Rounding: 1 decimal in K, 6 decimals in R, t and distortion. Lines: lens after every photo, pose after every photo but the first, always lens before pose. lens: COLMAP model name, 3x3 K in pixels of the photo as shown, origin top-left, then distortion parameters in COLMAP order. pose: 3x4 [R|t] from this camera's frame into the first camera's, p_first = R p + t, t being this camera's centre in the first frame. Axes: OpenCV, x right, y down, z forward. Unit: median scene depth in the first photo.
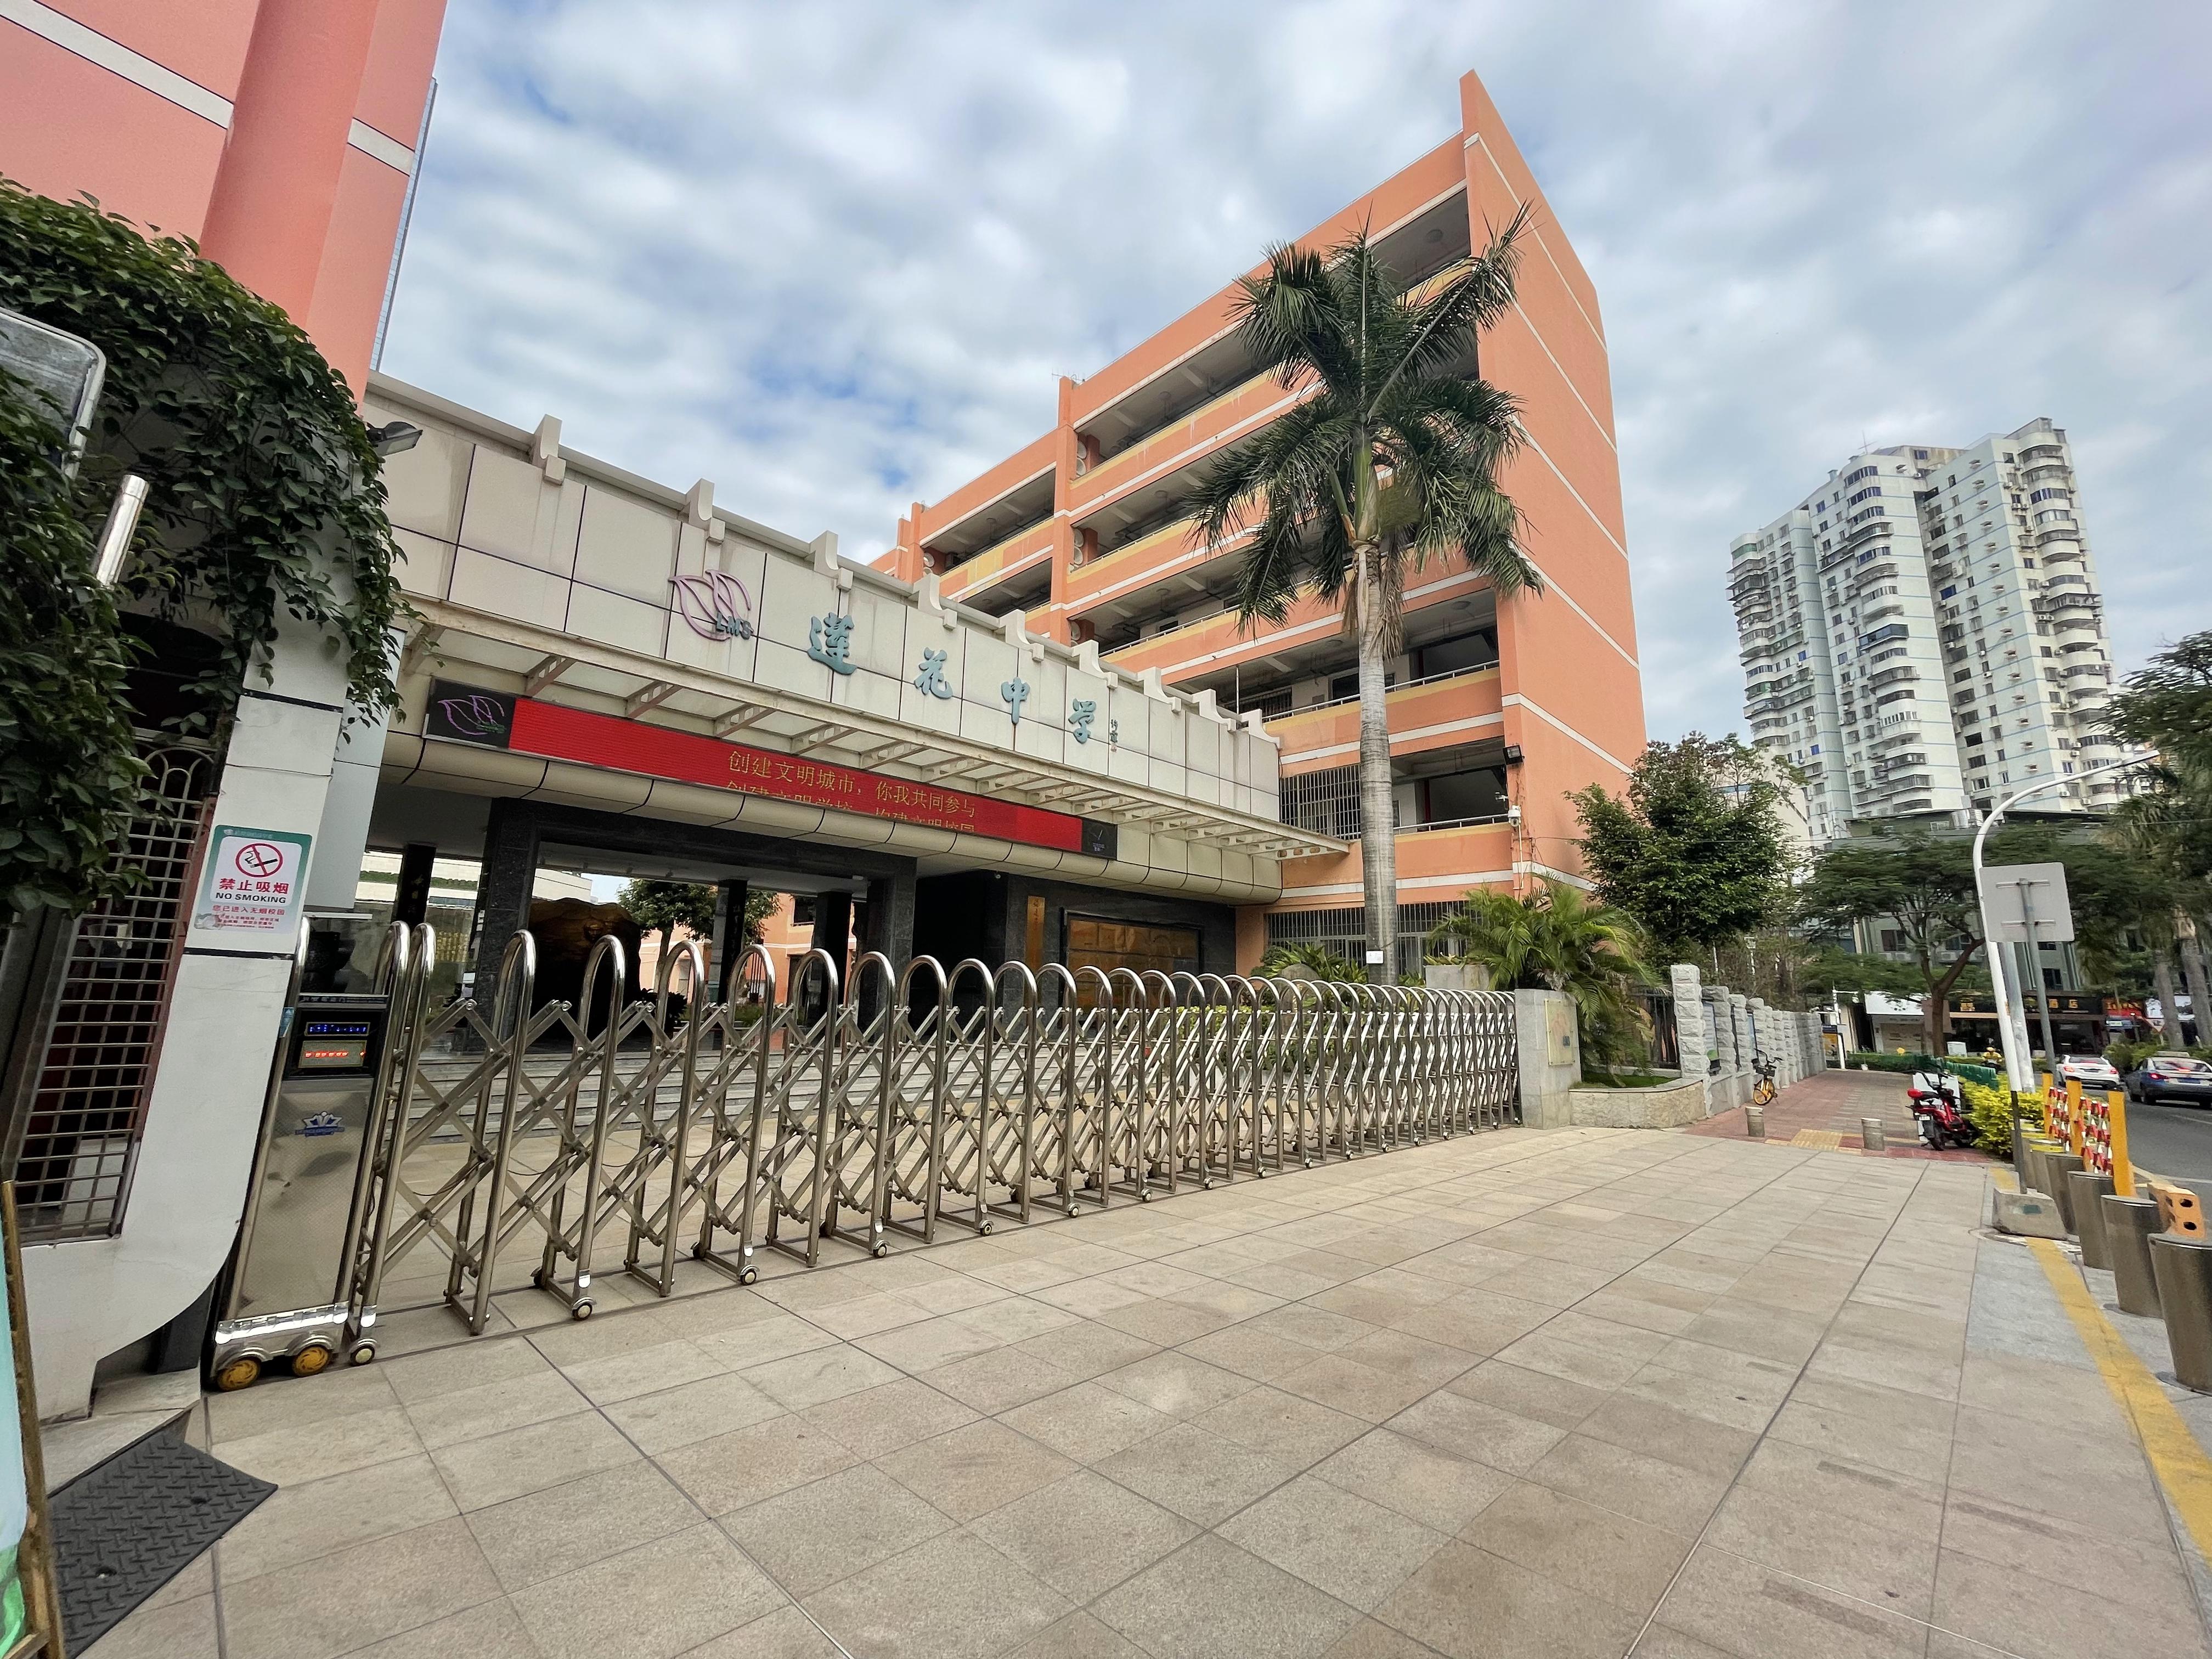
lens RADIAL K [[896.8, 0, 1108.6], [0, 896.8, 831.0], [0, 0, 1]] dist [-0.007039, 0.000062]
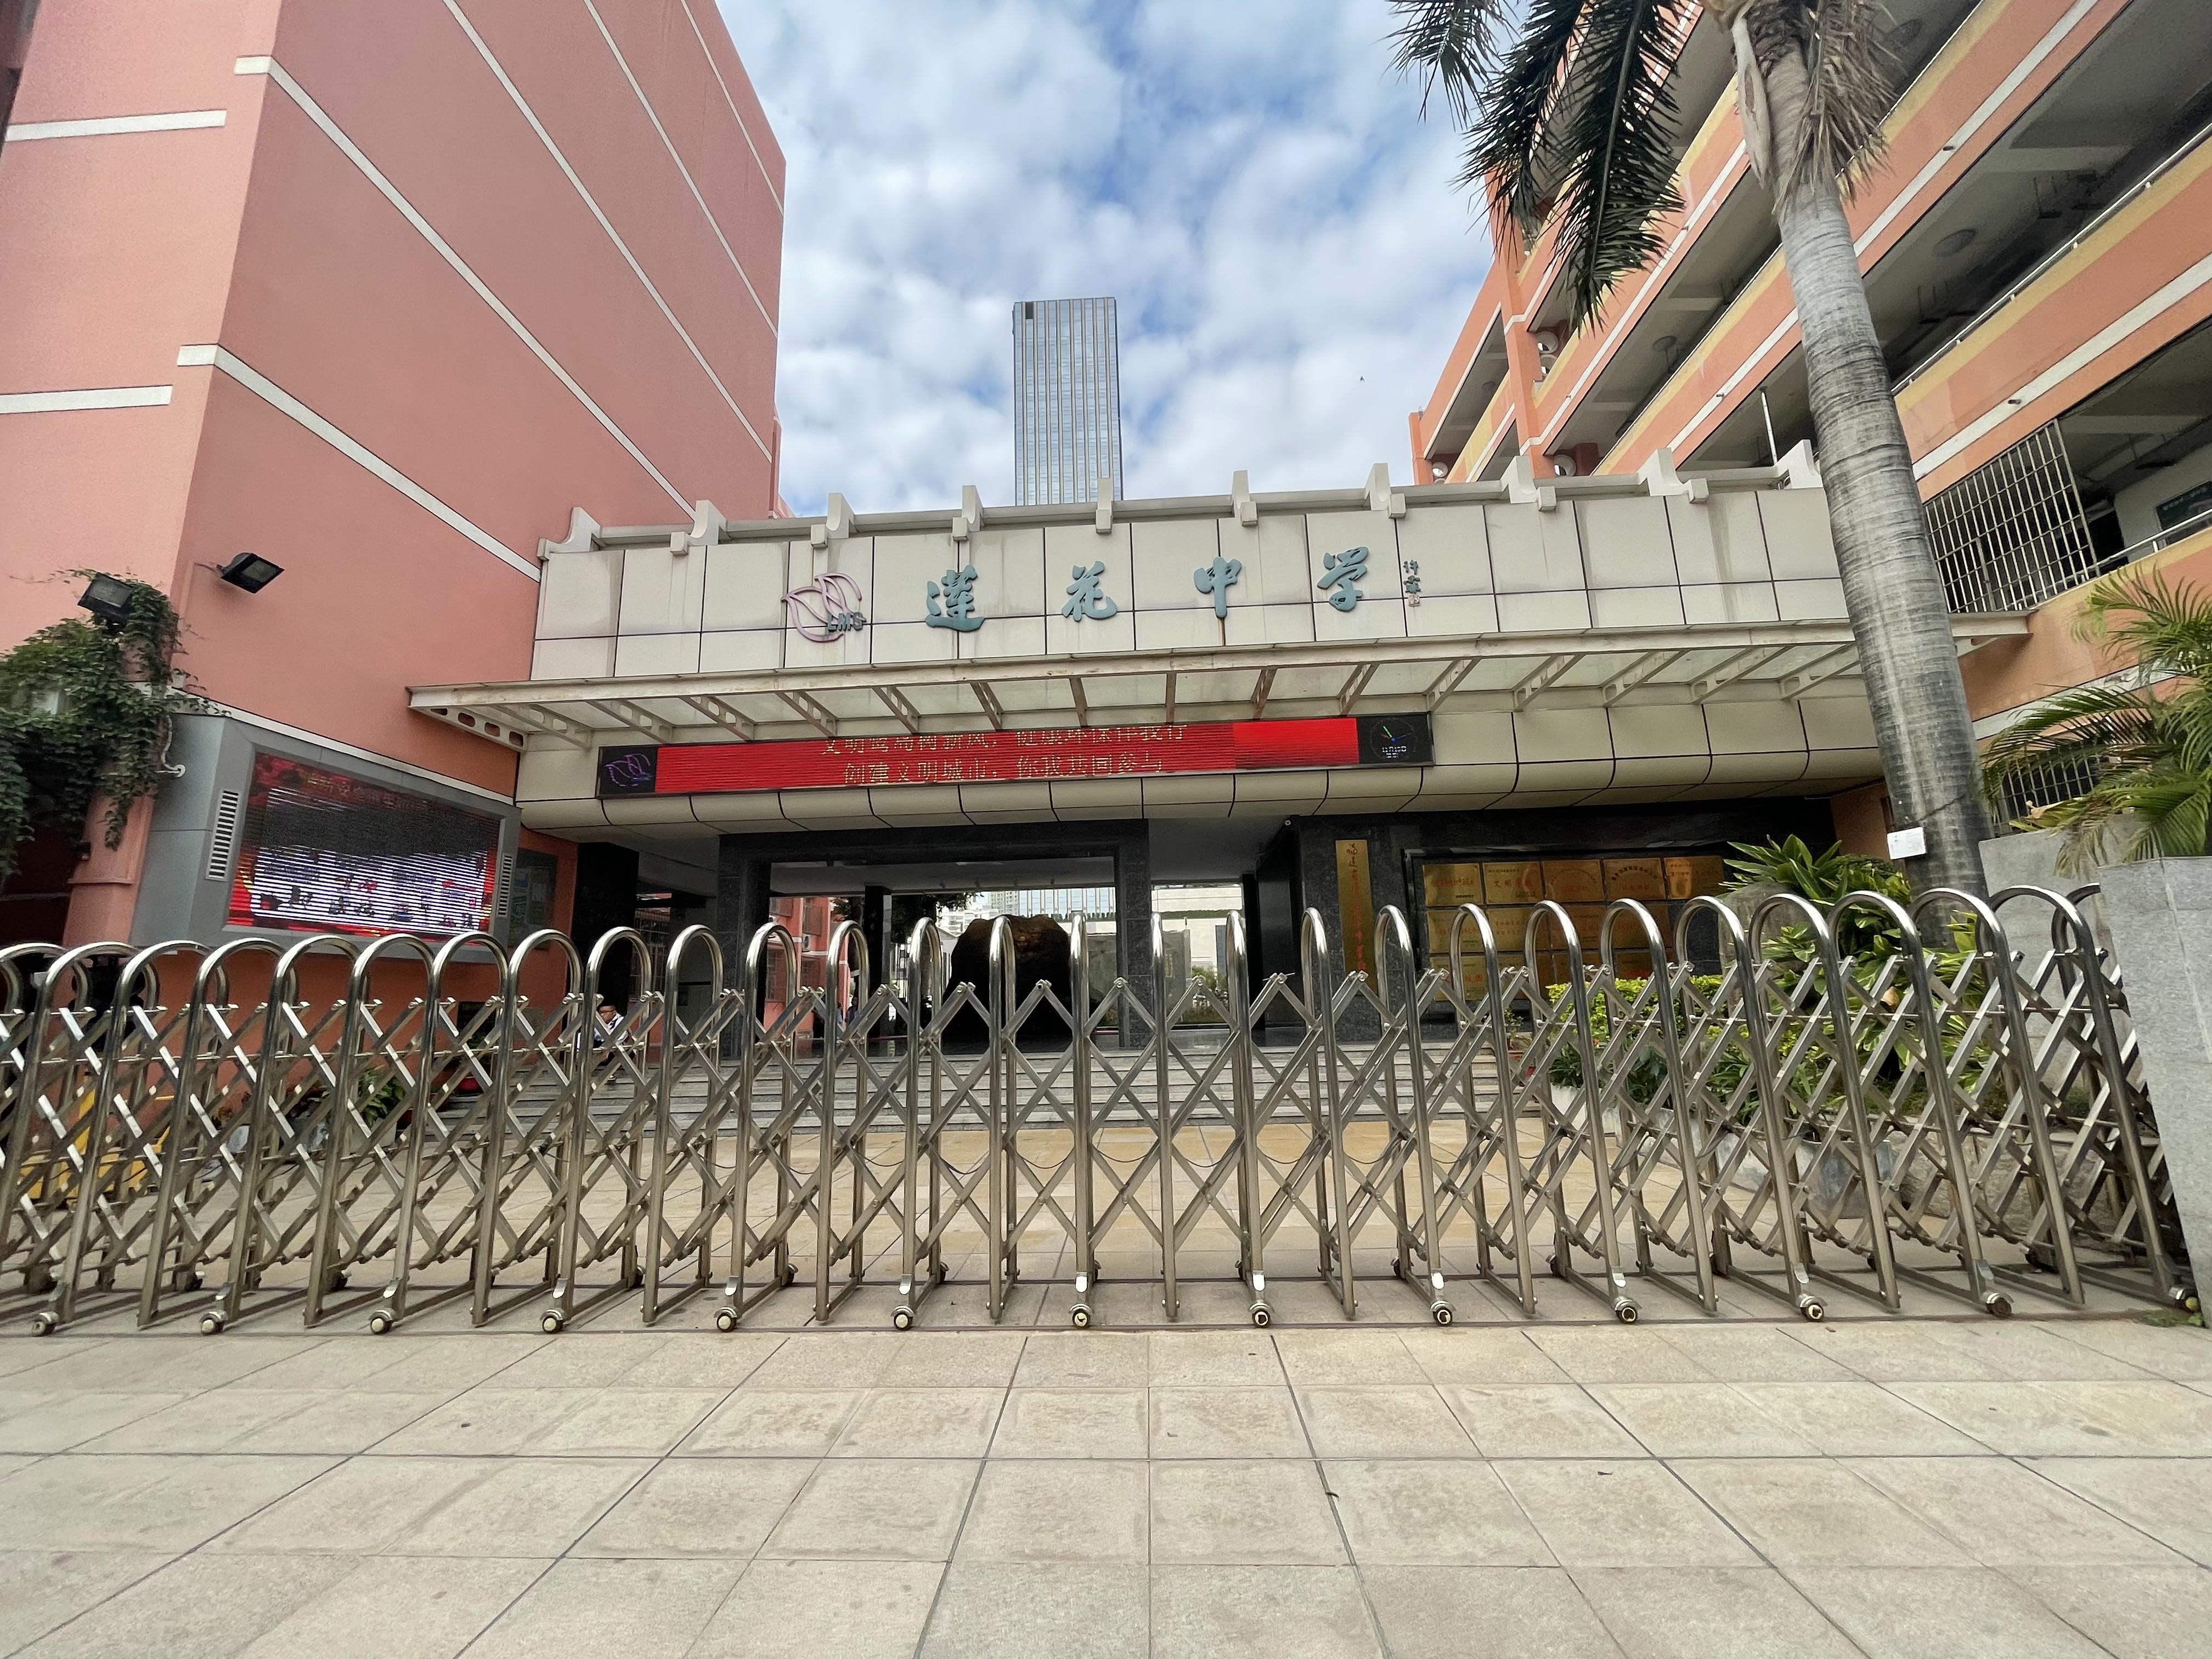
lens RADIAL K [[943.4, 0, 1100.8], [0, 943.4, 743.4], [0, 0, 1]] dist [0.000188, -0.000988]
pose [[0.656547, -0.225167, -0.719893, 0.173907], [0.179519, 0.973625, -0.140806, 0.036333], [0.732611, -0.036789, 0.679653, 0.170660]]
